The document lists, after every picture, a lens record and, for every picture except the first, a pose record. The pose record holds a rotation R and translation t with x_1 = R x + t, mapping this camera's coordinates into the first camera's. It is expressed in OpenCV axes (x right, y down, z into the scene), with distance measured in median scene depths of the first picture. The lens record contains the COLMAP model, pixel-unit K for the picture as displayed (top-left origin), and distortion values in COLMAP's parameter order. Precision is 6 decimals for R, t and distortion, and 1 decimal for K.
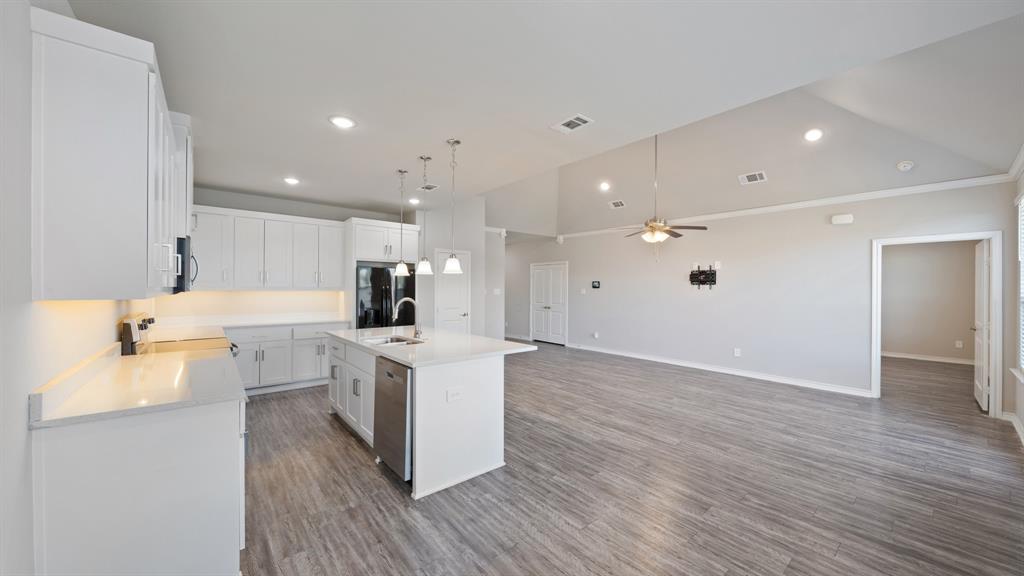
lens RADIAL K [[365.7, 0, 517.0], [0, 365.7, 289.5], [0, 0, 1]] dist [-0.009633, 0.000177]
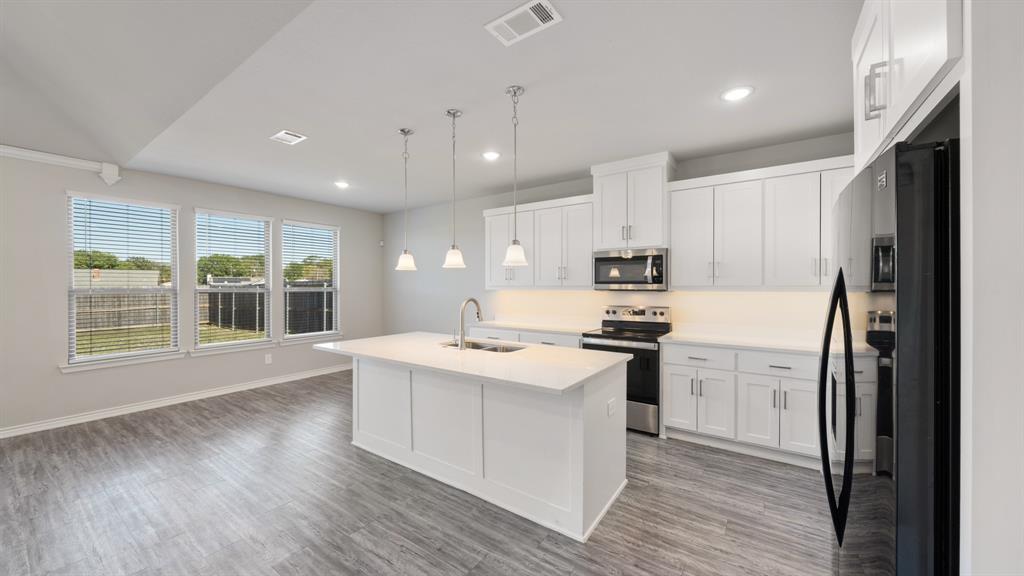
lens RADIAL K [[365.7, 0, 519.0], [0, 365.7, 285.7], [0, 0, 1]] dist [-0.009633, 0.000177]
pose [[-0.962404, -0.004941, -0.271578, -0.139111], [-0.004765, 0.999988, -0.001308, -0.003542], [0.271581, 0.000035, -0.962416, 1.365182]]
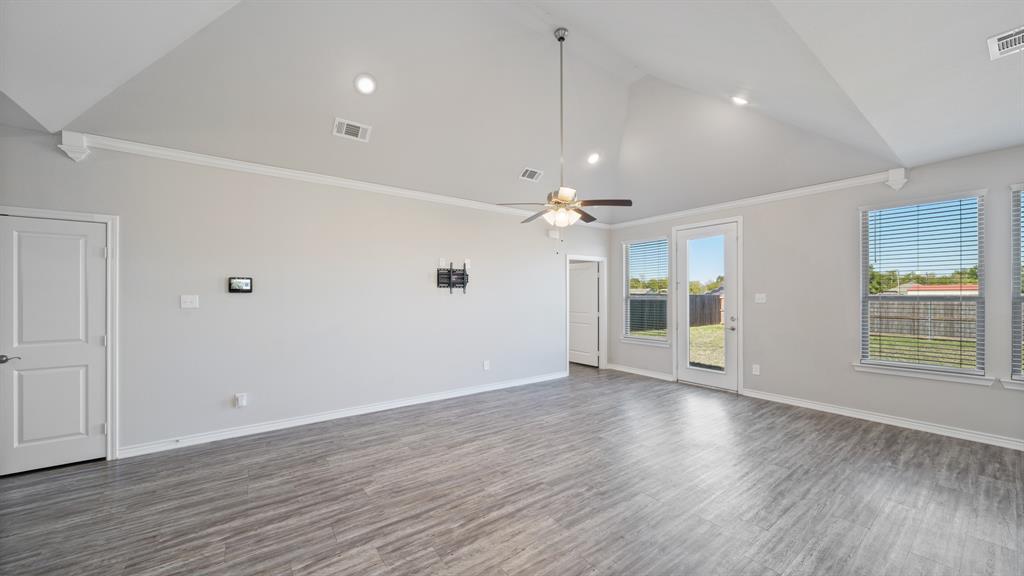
lens RADIAL K [[365.7, 0, 510.4], [0, 365.7, 293.4], [0, 0, 1]] dist [-0.009633, 0.000177]
pose [[0.077329, -0.005830, 0.996989, -0.344134], [0.004215, 0.999976, 0.005521, -0.006540], [-0.996997, 0.003776, 0.077352, 1.122100]]
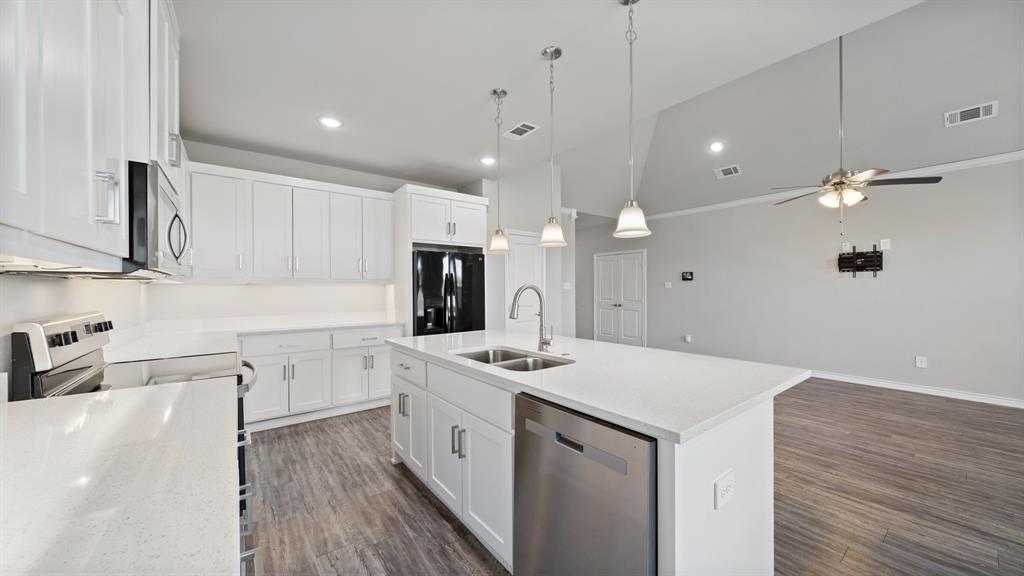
lens RADIAL K [[365.7, 0, 516.2], [0, 365.7, 291.3], [0, 0, 1]] dist [-0.009633, 0.000177]
pose [[0.998715, -0.011159, -0.049430, -0.219511], [0.011346, 0.999930, 0.003499, 0.023643], [0.049388, -0.004055, 0.998771, 0.302416]]
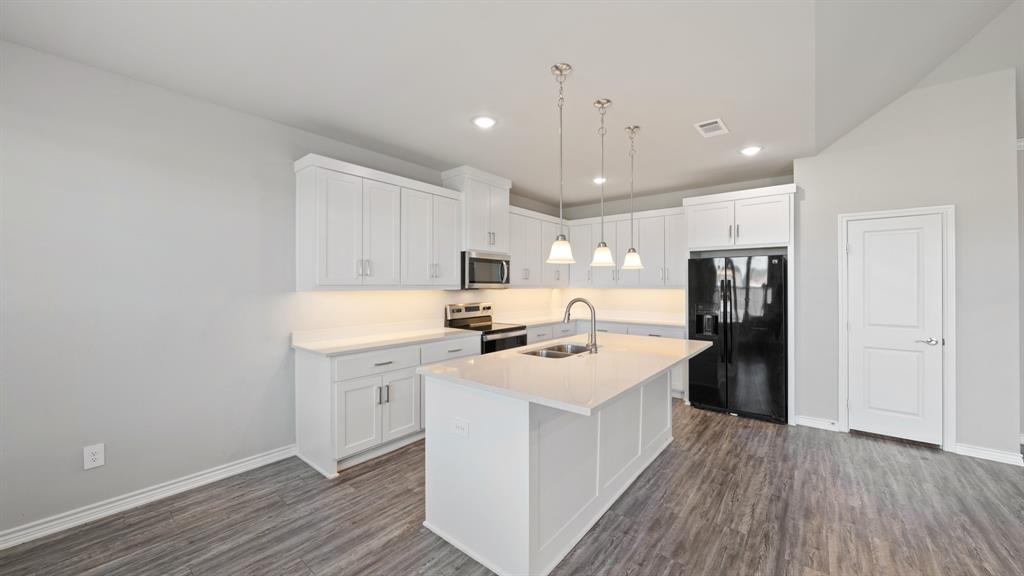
lens RADIAL K [[365.7, 0, 501.5], [0, 365.7, 285.5], [0, 0, 1]] dist [-0.009633, 0.000177]
pose [[0.164059, -0.006116, -0.986432, 0.319043], [-0.002348, 0.999976, -0.006591, 0.001332], [0.986448, 0.003398, 0.164041, 0.530446]]
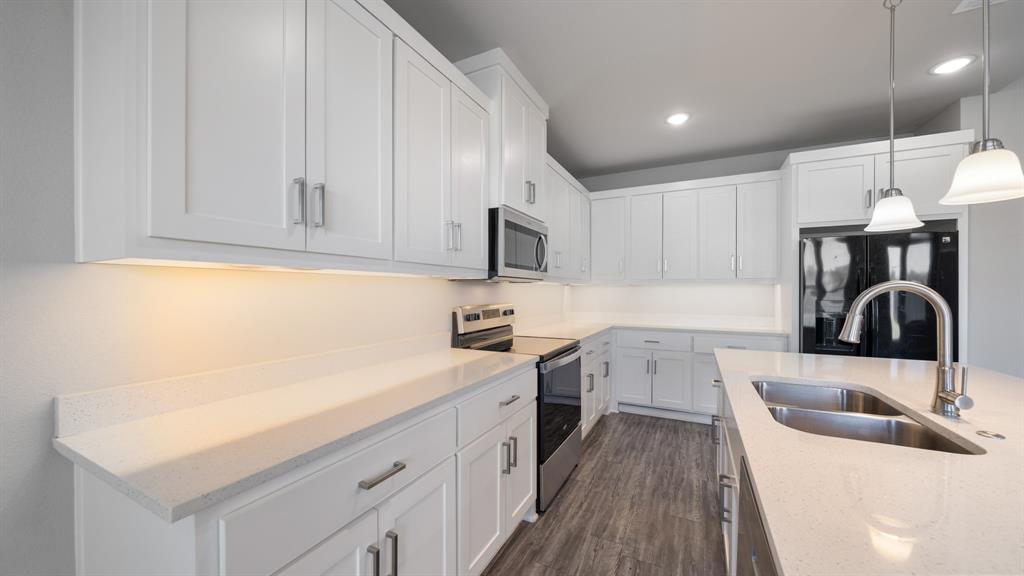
lens RADIAL K [[365.7, 0, 505.8], [0, 365.7, 293.7], [0, 0, 1]] dist [-0.009633, 0.000177]
pose [[0.376342, 0.002168, -0.926478, -0.103483], [-0.000962, 0.999998, 0.001949, 0.024343], [0.926480, 0.000157, 0.376343, 0.420865]]
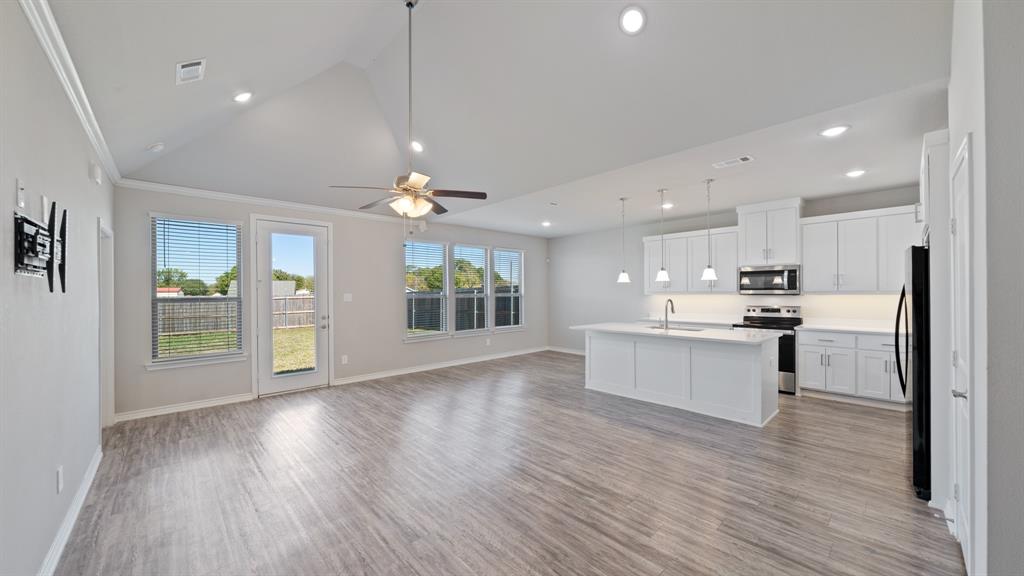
lens RADIAL K [[365.7, 0, 521.1], [0, 365.7, 291.1], [0, 0, 1]] dist [-0.009633, 0.000177]
pose [[-0.998044, -0.001150, -0.062498, 0.249657], [-0.000889, 0.999991, -0.004199, -0.000868], [0.062502, -0.004135, -0.998036, 1.741453]]
